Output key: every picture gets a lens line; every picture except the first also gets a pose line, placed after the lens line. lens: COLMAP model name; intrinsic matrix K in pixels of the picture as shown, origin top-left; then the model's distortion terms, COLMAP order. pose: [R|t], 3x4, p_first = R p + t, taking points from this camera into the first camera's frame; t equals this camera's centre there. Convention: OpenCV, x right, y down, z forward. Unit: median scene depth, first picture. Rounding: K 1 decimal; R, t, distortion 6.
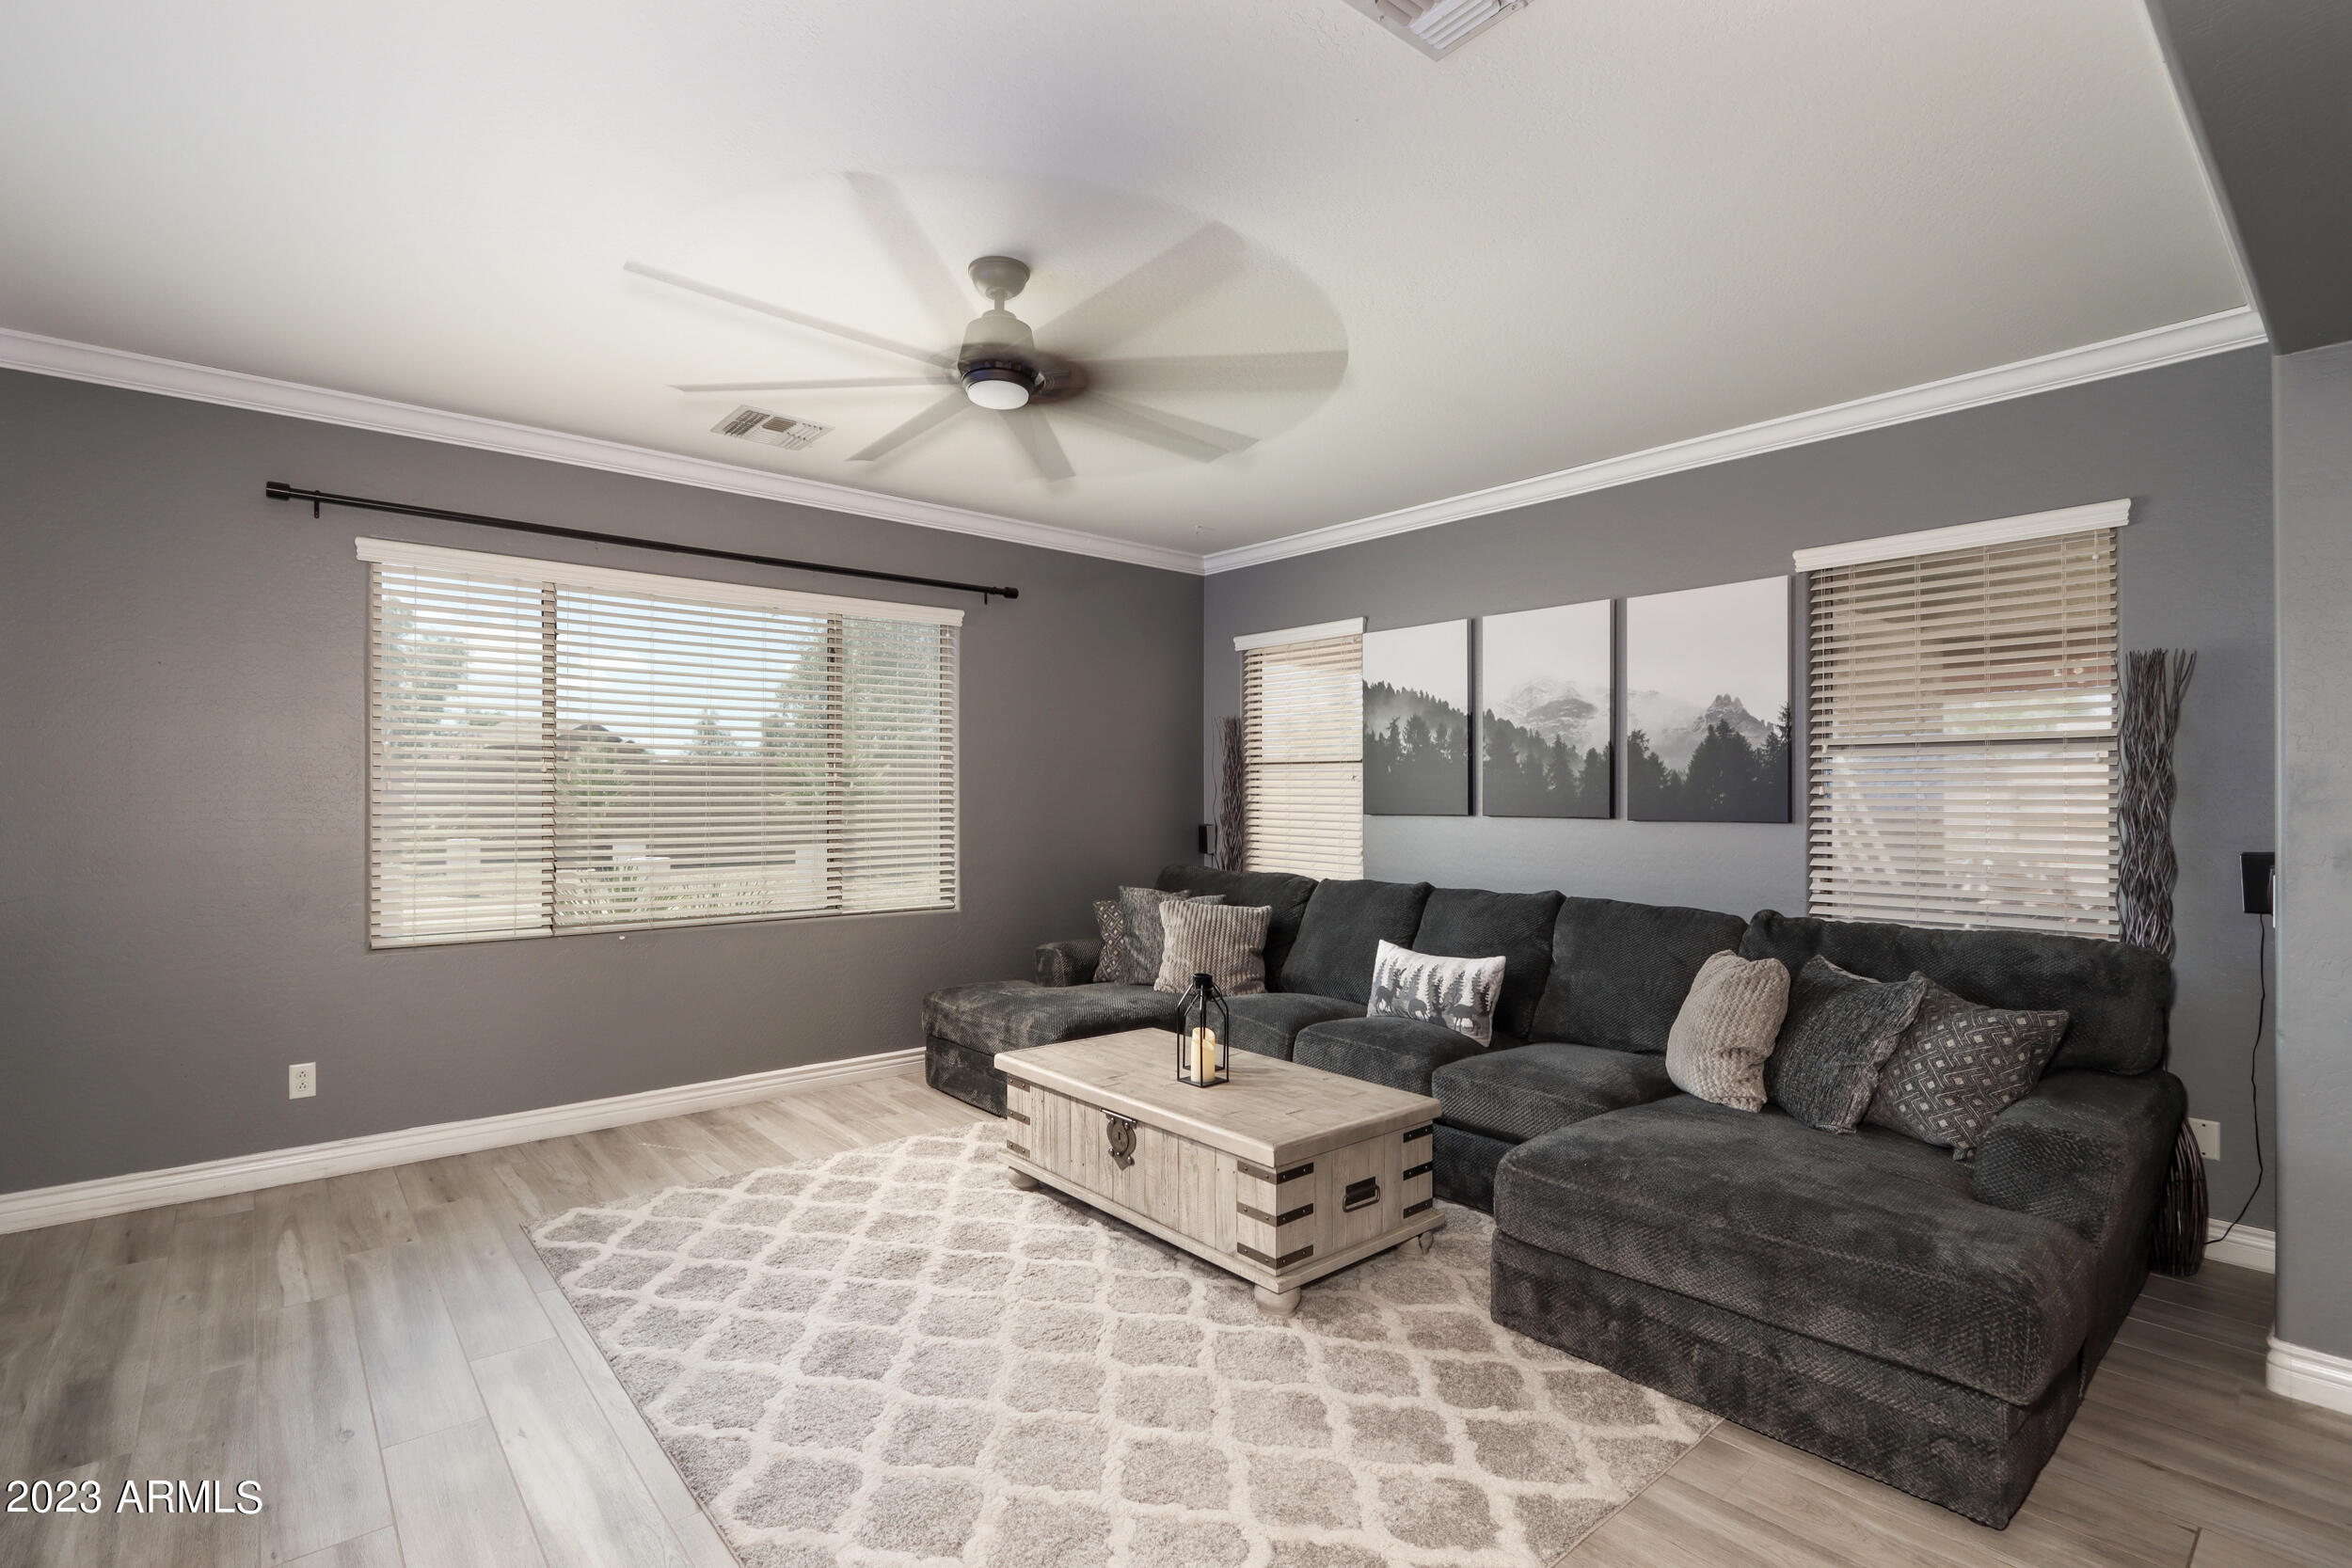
lens RADIAL K [[1084.3, 0, 1152.8], [0, 1084.3, 795.3], [0, 0, 1]] dist [-0.017934, 0.000379]
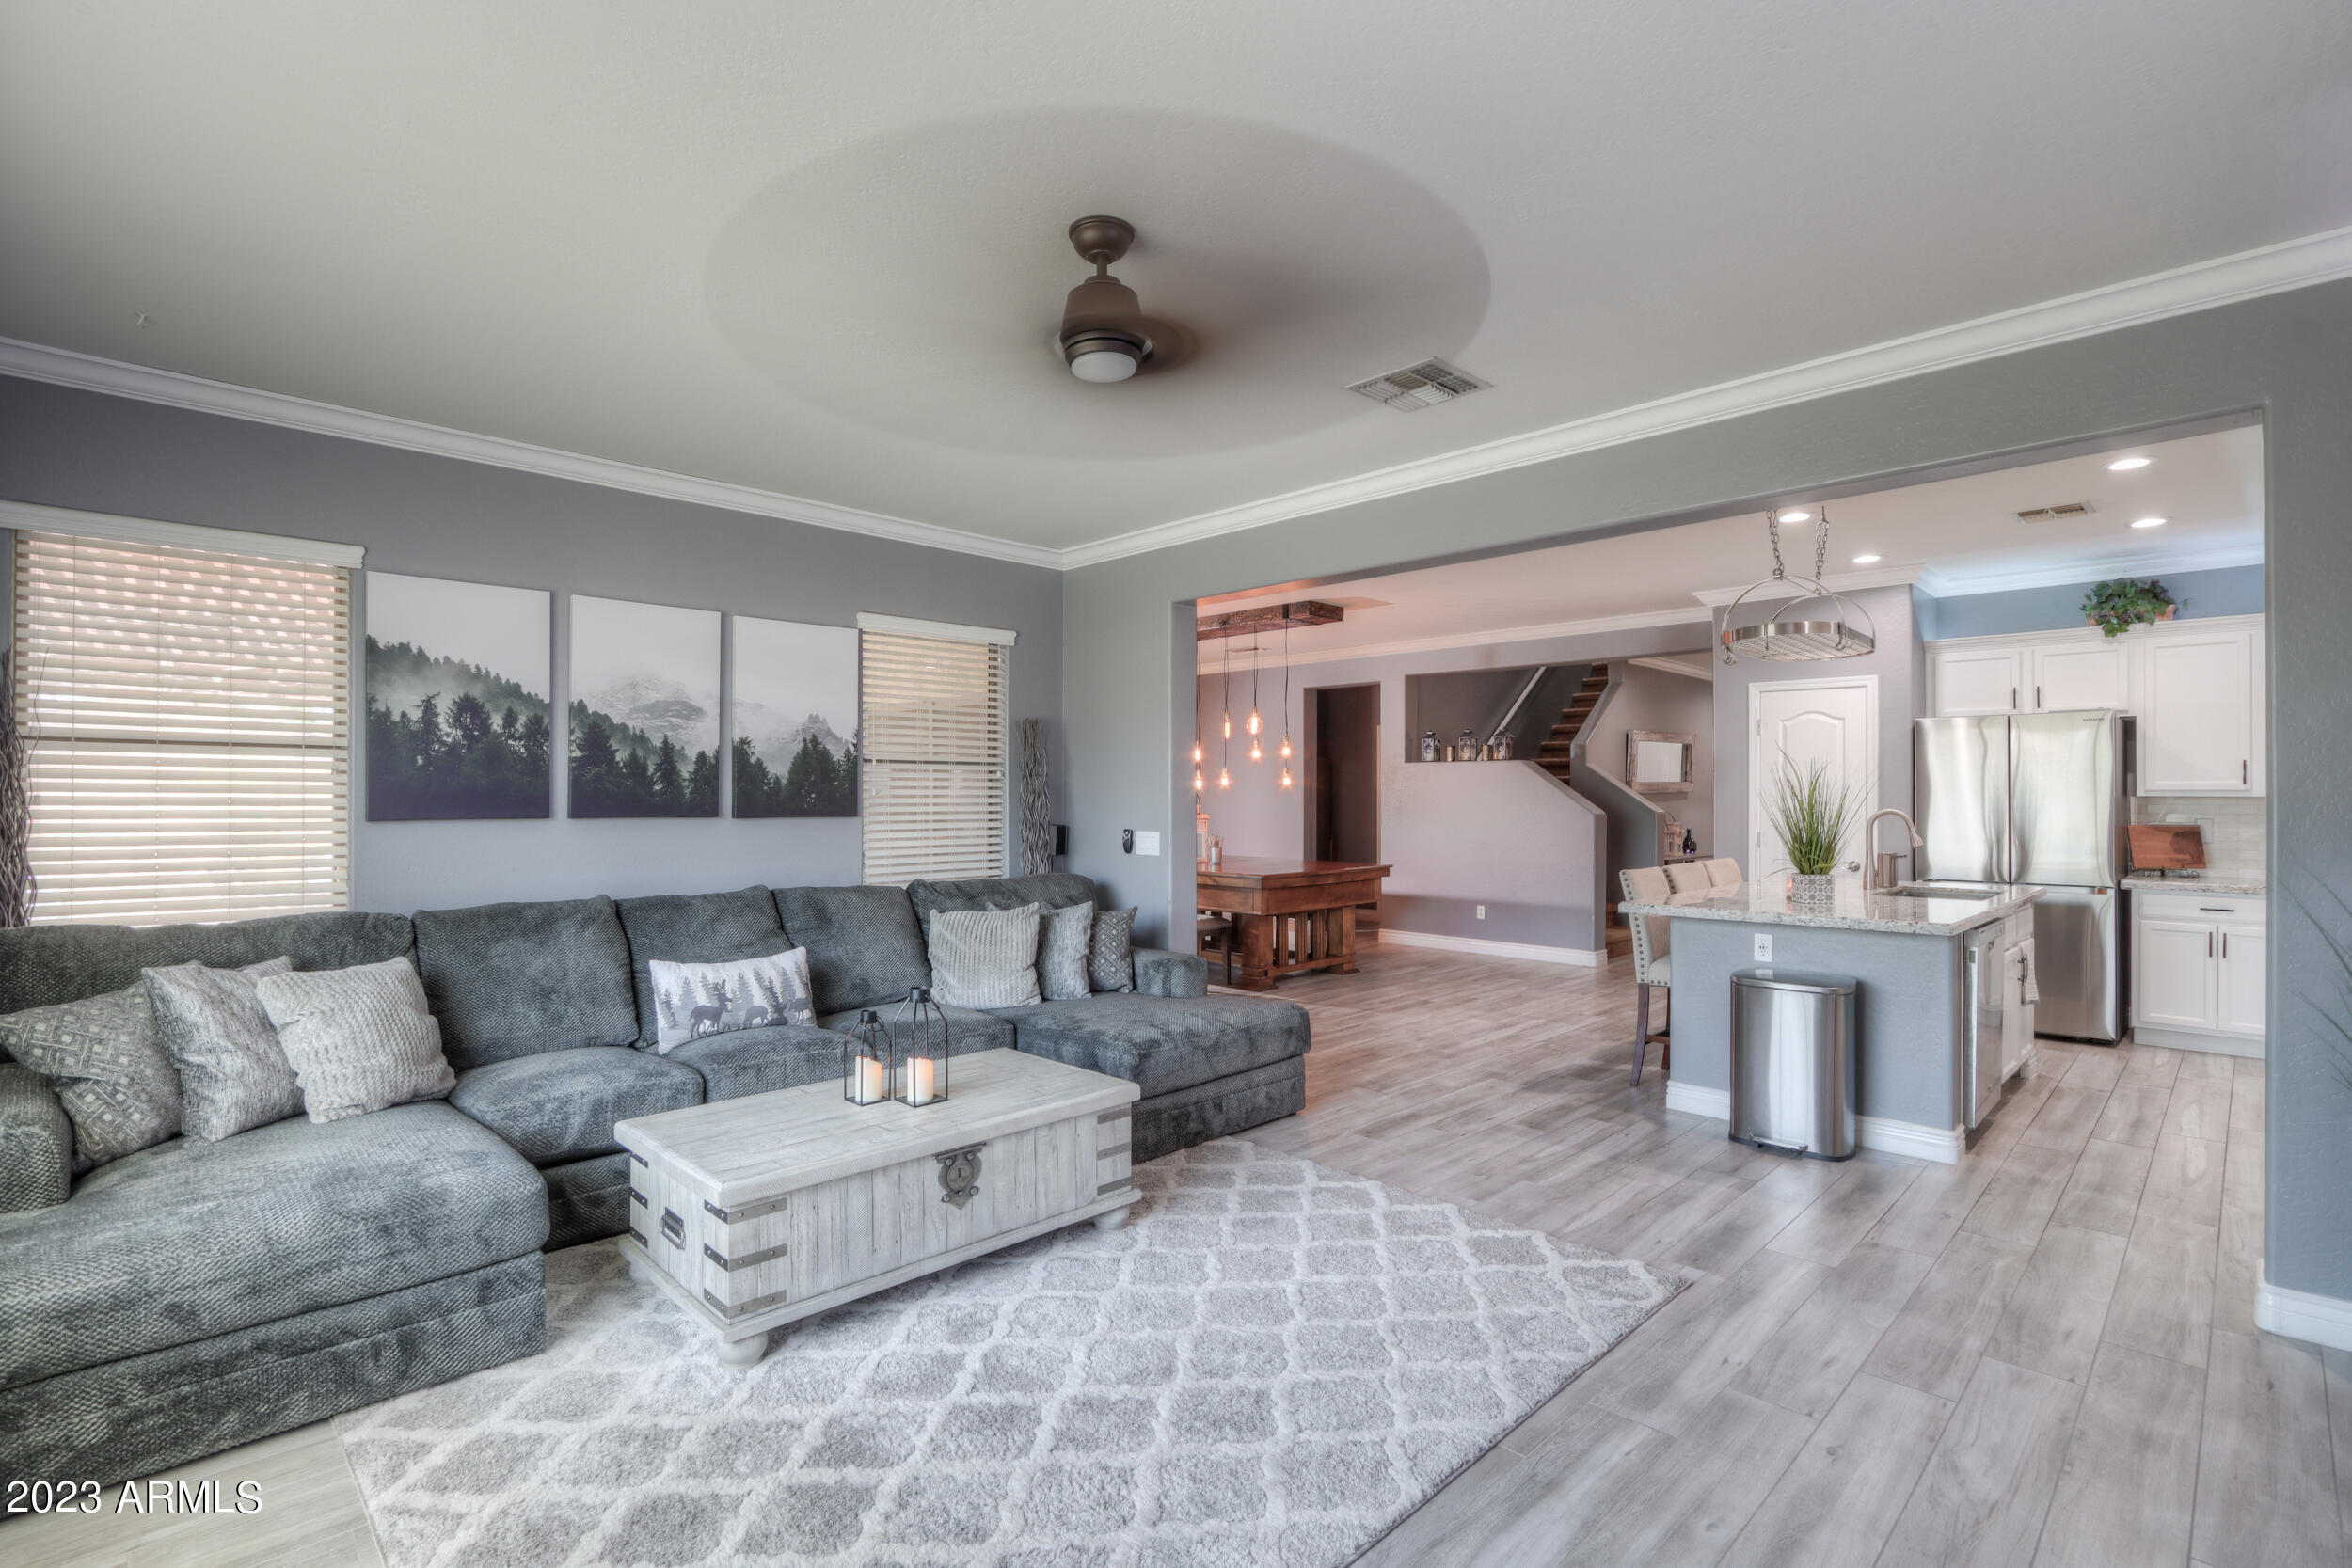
lens RADIAL K [[1084.3, 0, 1152.8], [0, 1084.3, 795.3], [0, 0, 1]] dist [-0.017934, 0.000379]
pose [[-0.065700, -0.001237, 0.997839, -0.707129], [-0.003194, 0.999994, 0.001030, -0.002746], [-0.997834, -0.003119, -0.065704, 0.671671]]
